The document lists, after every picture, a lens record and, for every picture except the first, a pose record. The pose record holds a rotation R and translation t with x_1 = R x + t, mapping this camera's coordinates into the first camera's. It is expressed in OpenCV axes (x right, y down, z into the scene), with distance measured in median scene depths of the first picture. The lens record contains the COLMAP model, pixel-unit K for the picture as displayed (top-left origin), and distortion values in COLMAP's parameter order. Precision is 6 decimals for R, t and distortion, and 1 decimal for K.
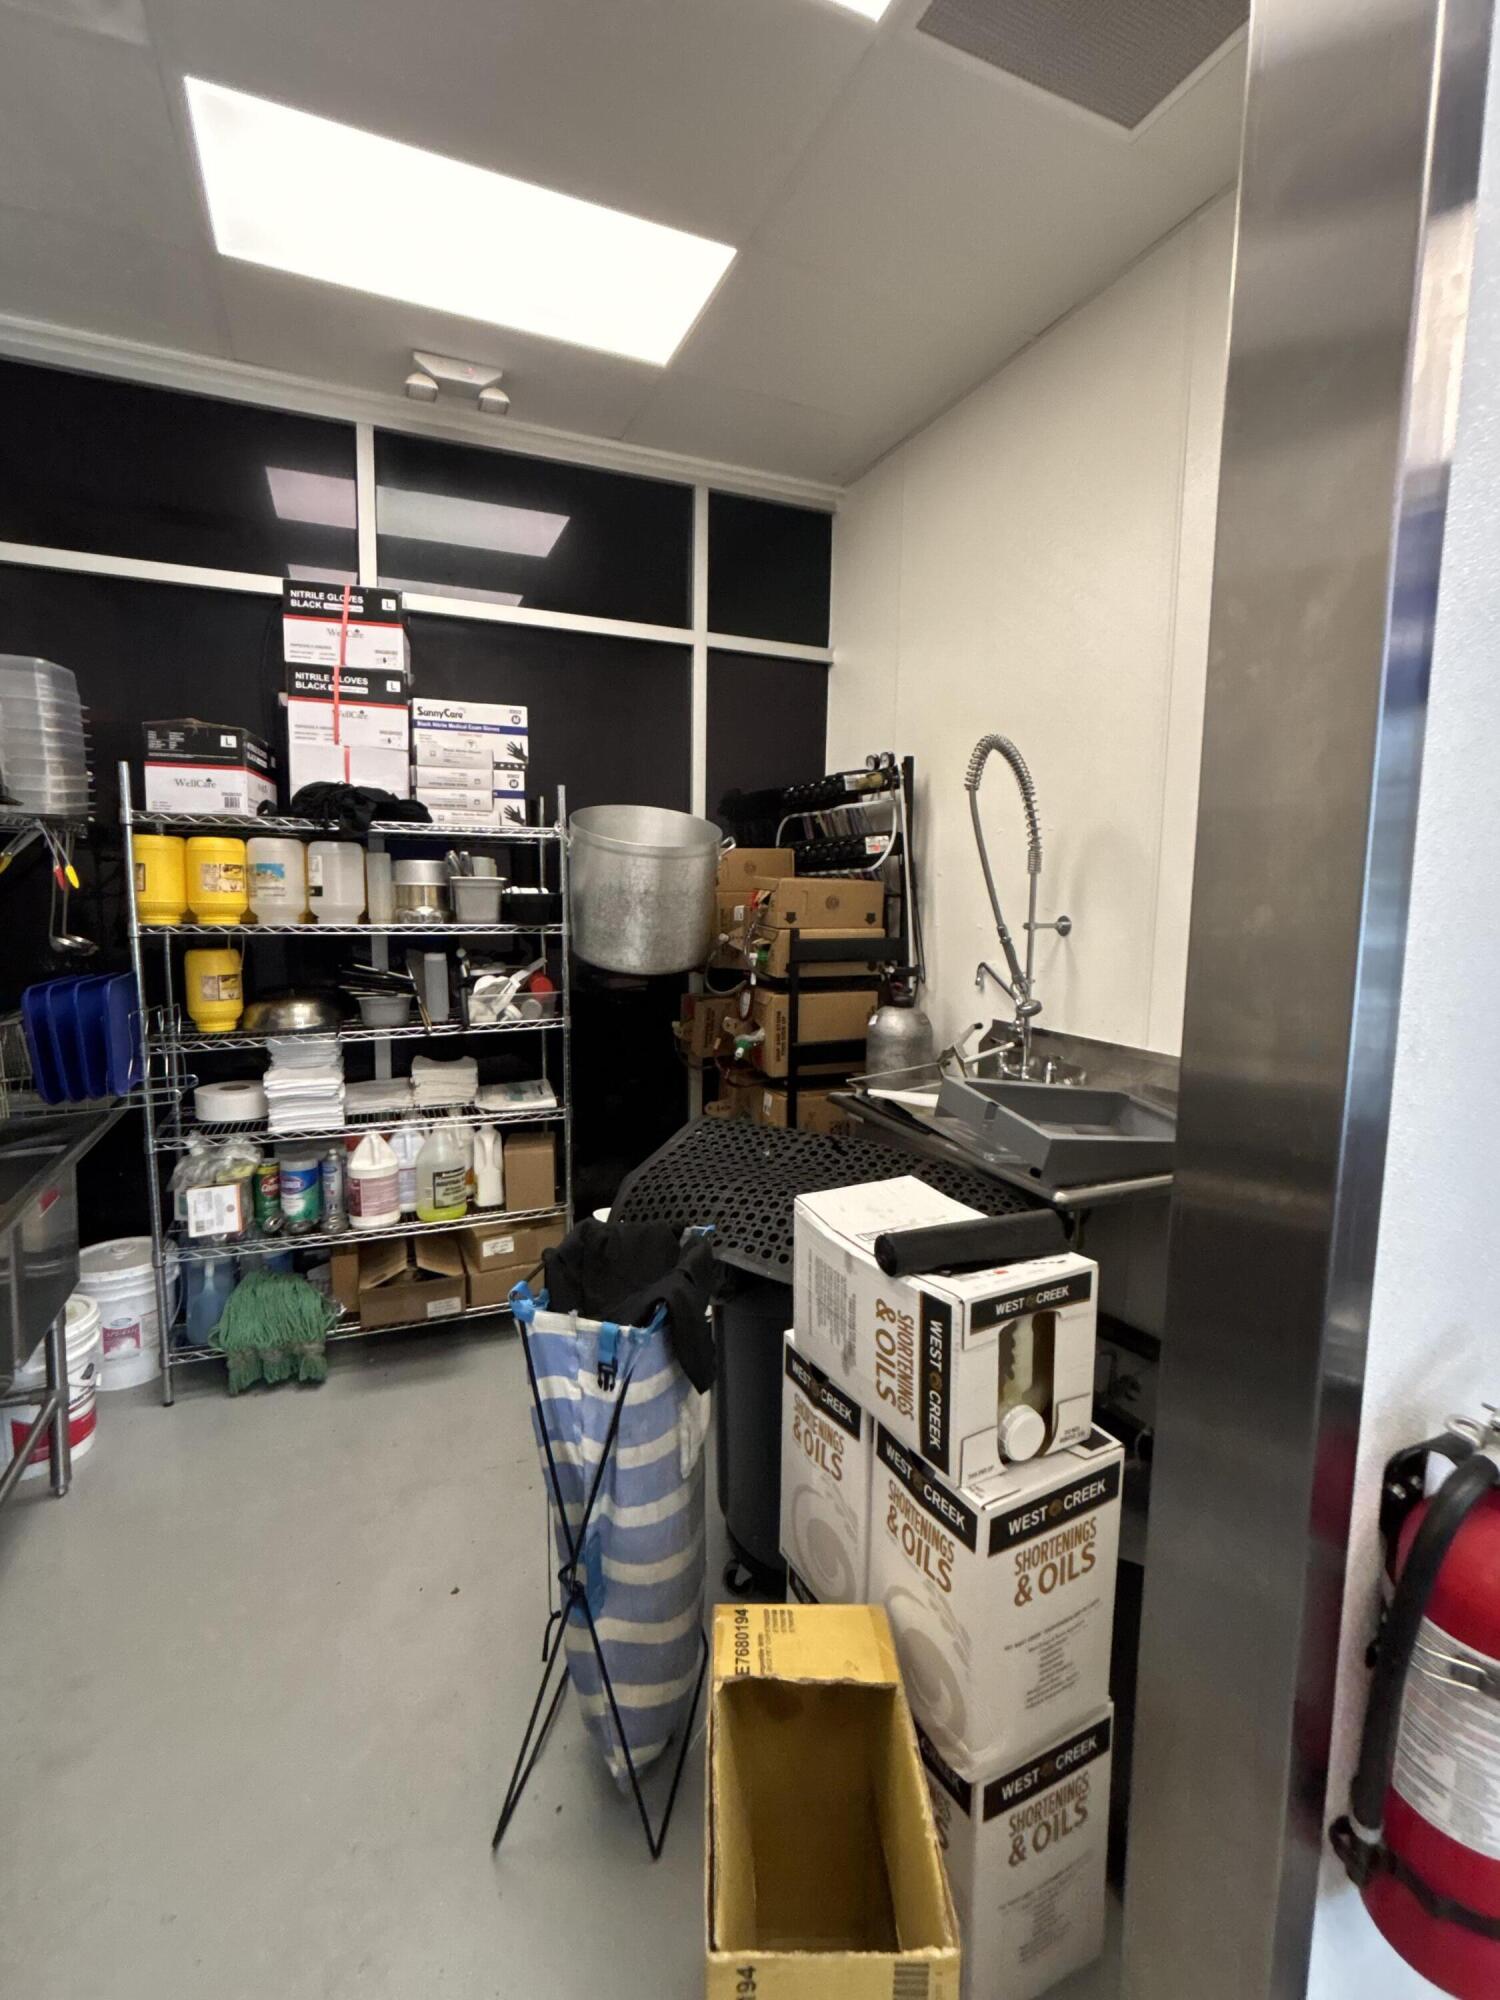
lens RADIAL K [[919.3, 0, 728.0], [0, 919.3, 1002.7], [0, 0, 1]] dist [-0.005015, 0.001947]
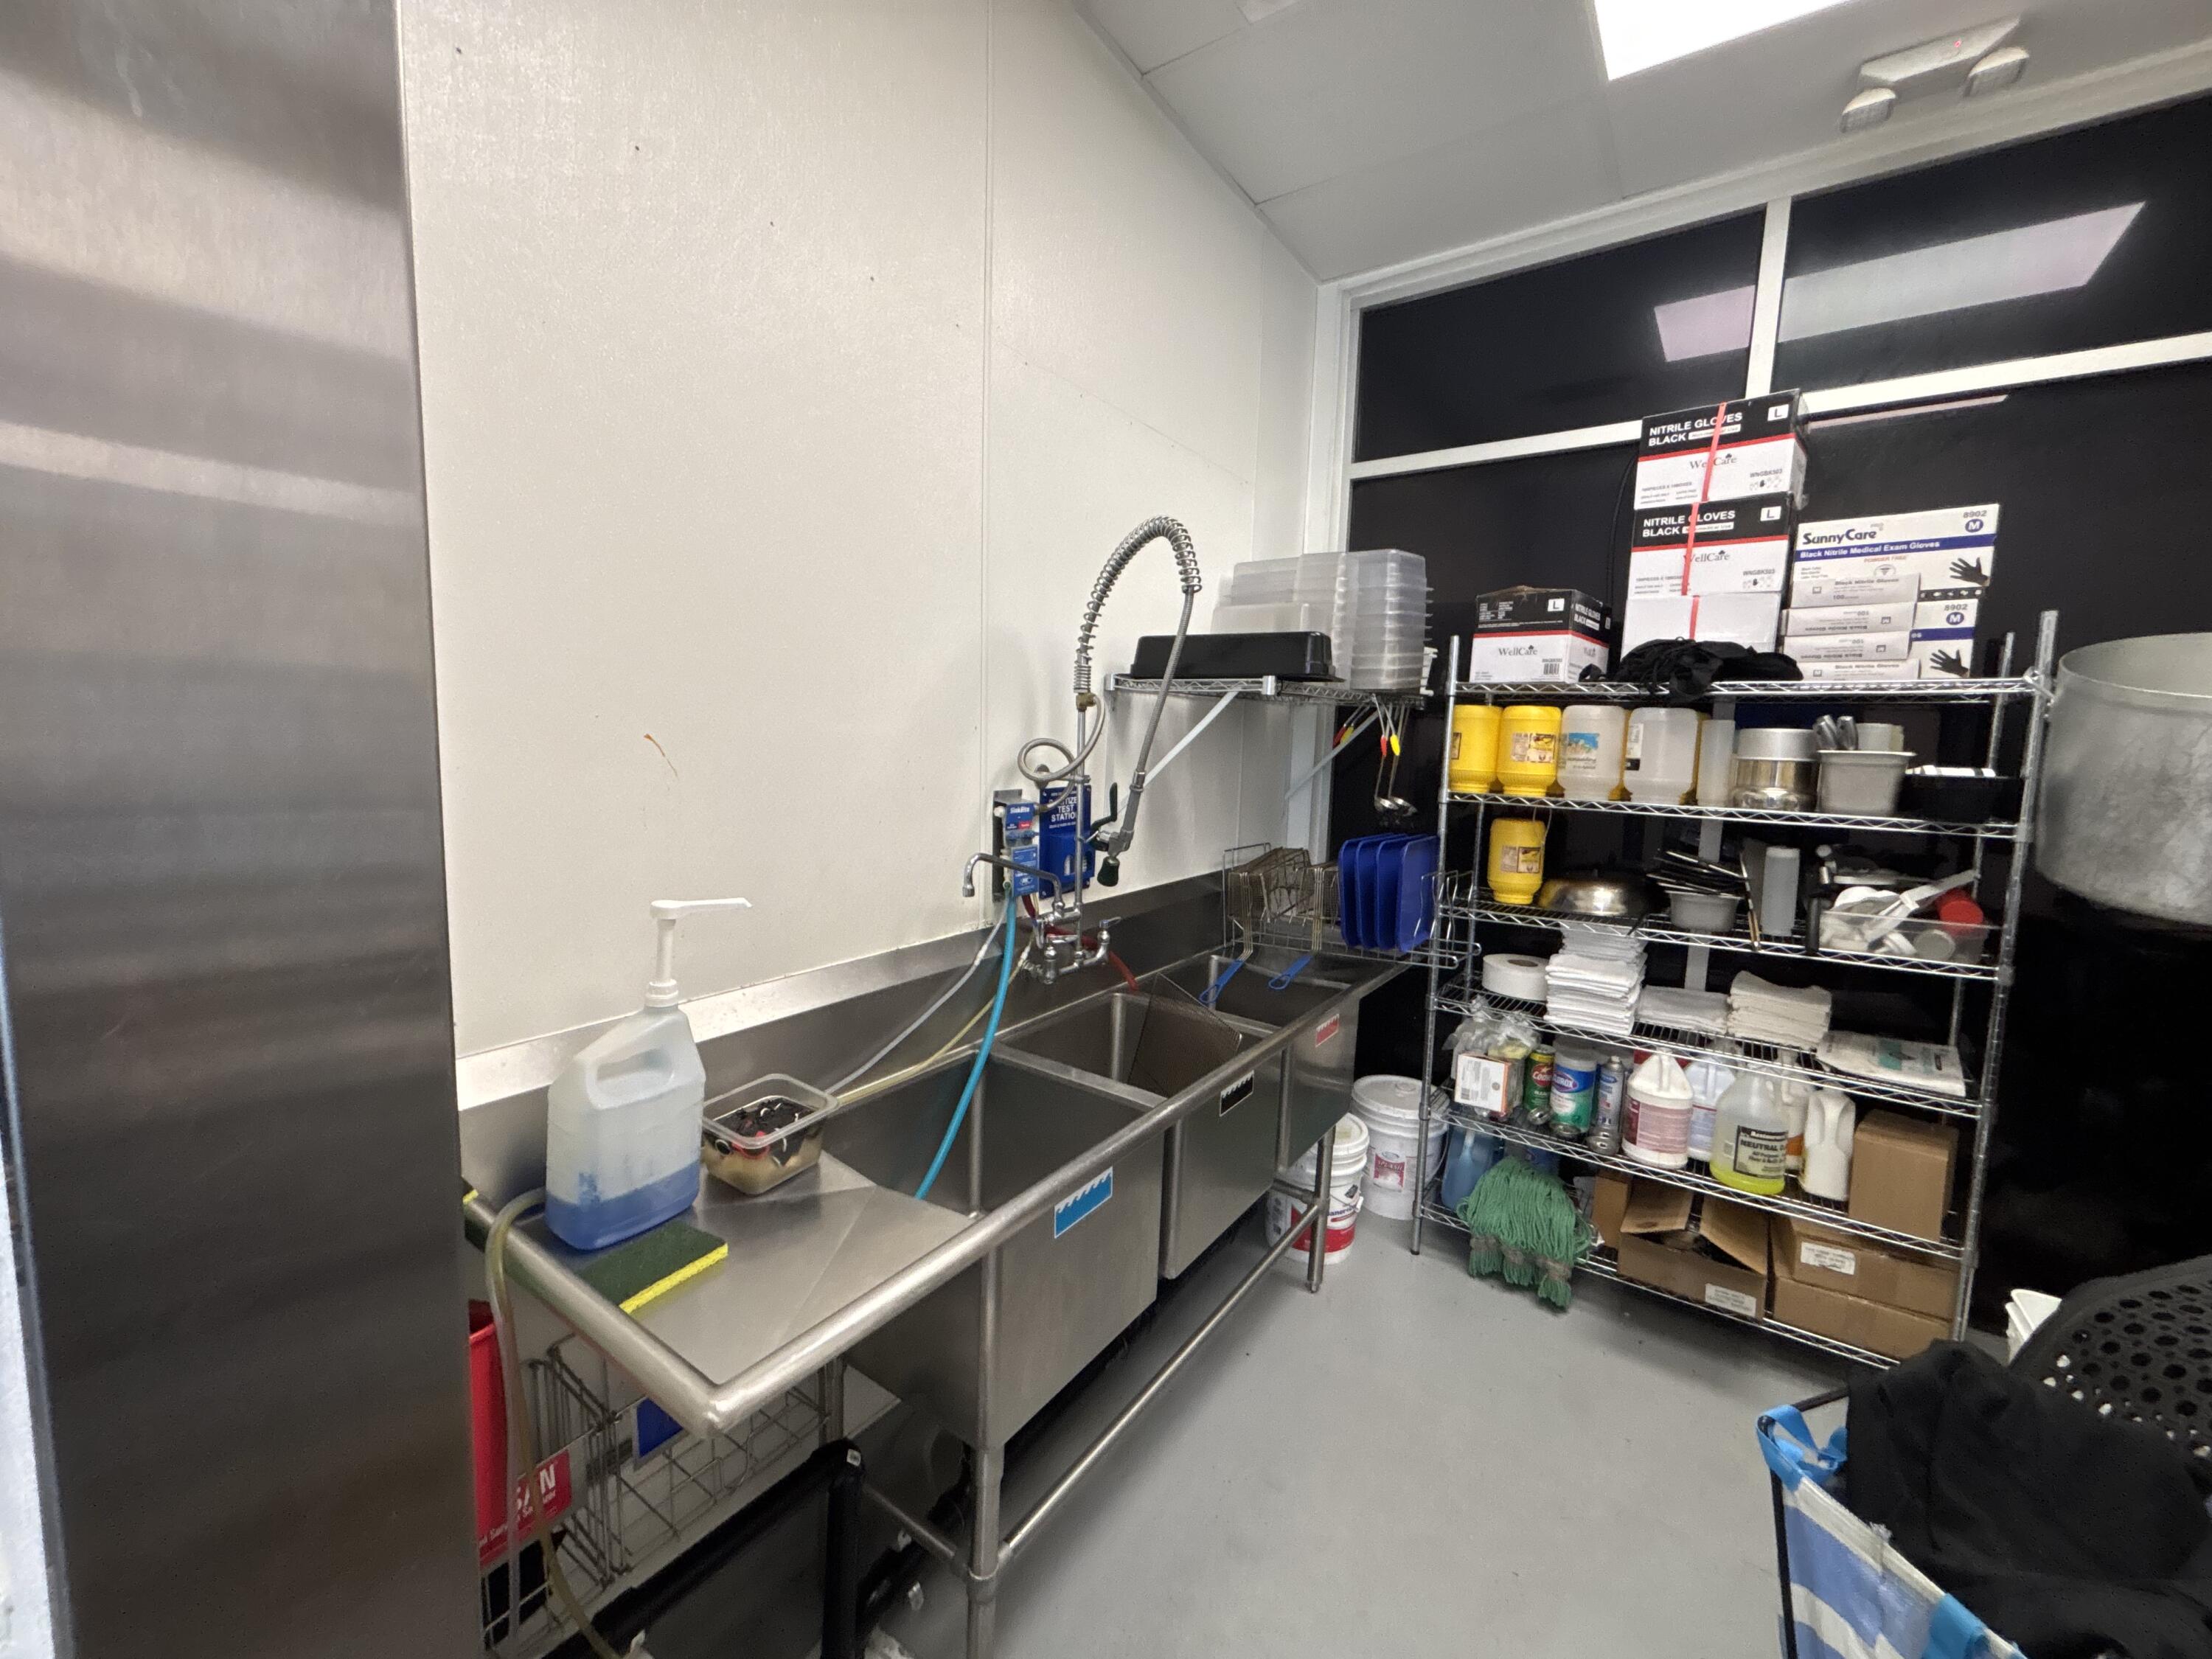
lens RADIAL K [[872.2, 0, 1127.2], [0, 872.2, 834.0], [0, 0, 1]] dist [-0.003282, 0.001739]
pose [[0.541412, 0.093211, -0.835574, -0.006594], [-0.125408, 0.991671, 0.029365, -0.018429], [0.831352, 0.088889, 0.548592, 0.142601]]
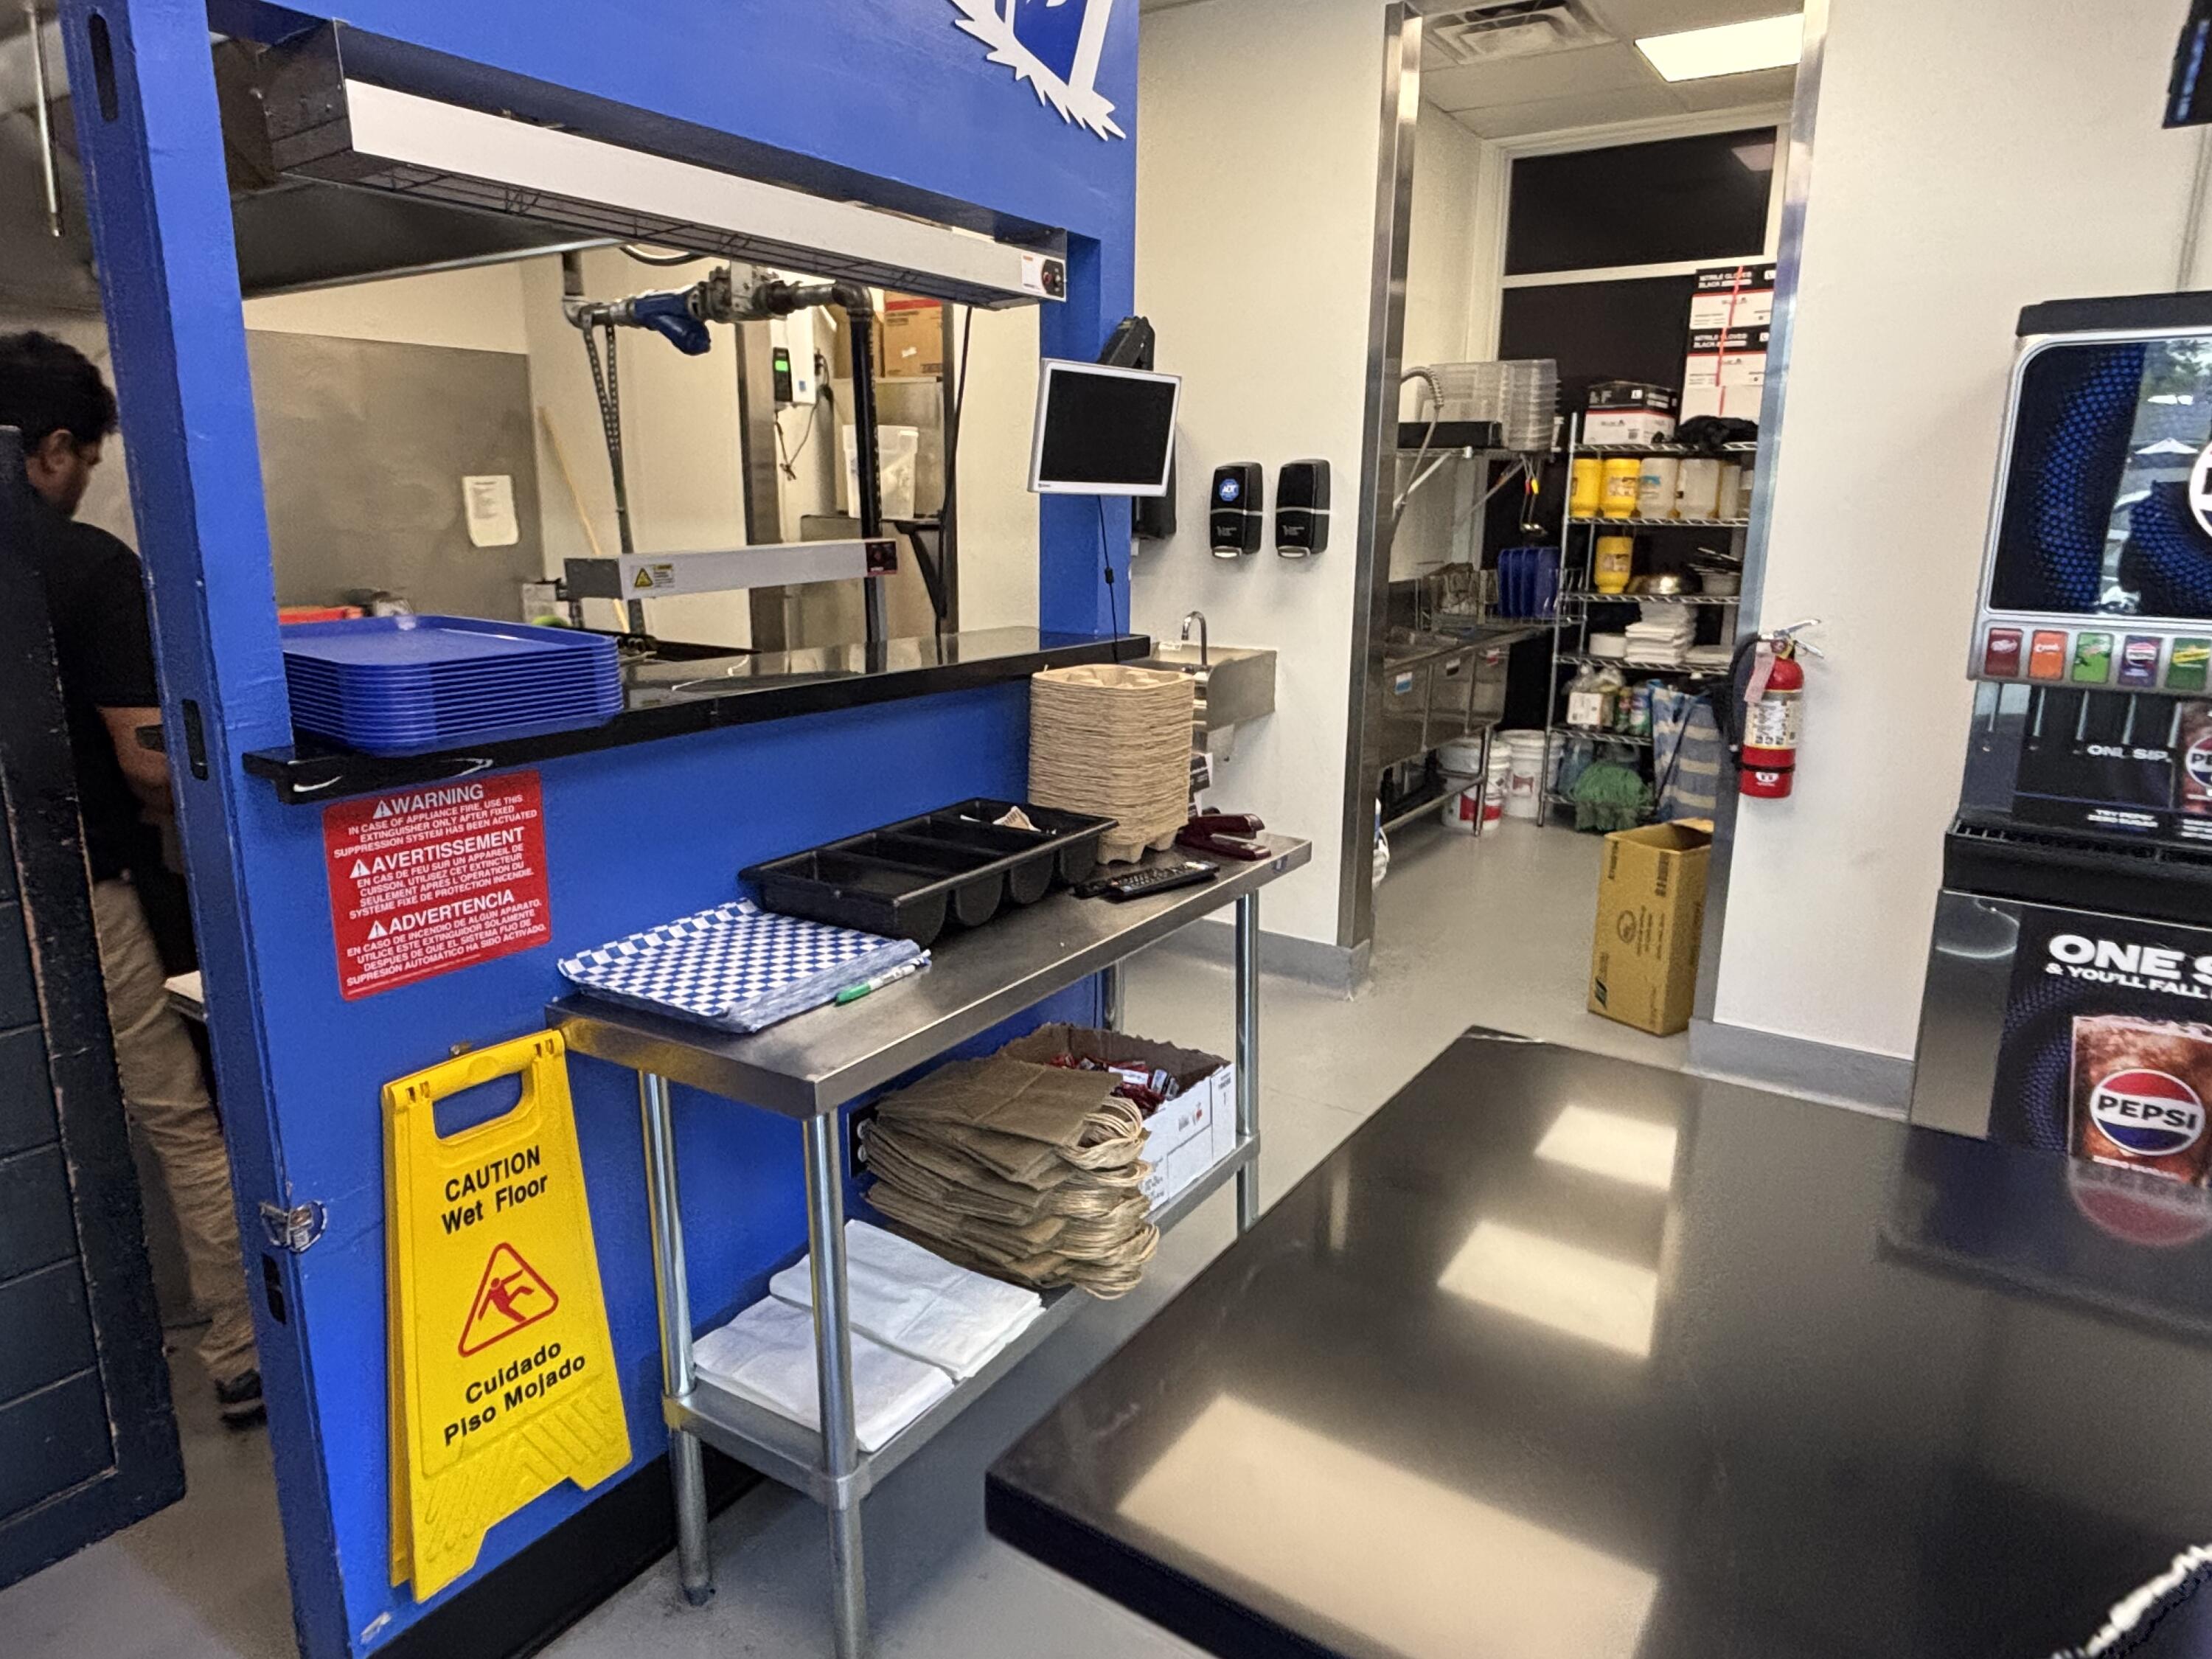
lens RADIAL K [[1367.1, 0, 1109.4], [0, 1367.1, 815.2], [0, 0, 1]] dist [0.013431, -0.023690]
pose [[0.560392, 0.180738, -0.808266, 0.849490], [-0.104844, 0.983529, 0.147237, 0.145302], [0.821565, 0.002231, 0.570111, -0.925840]]
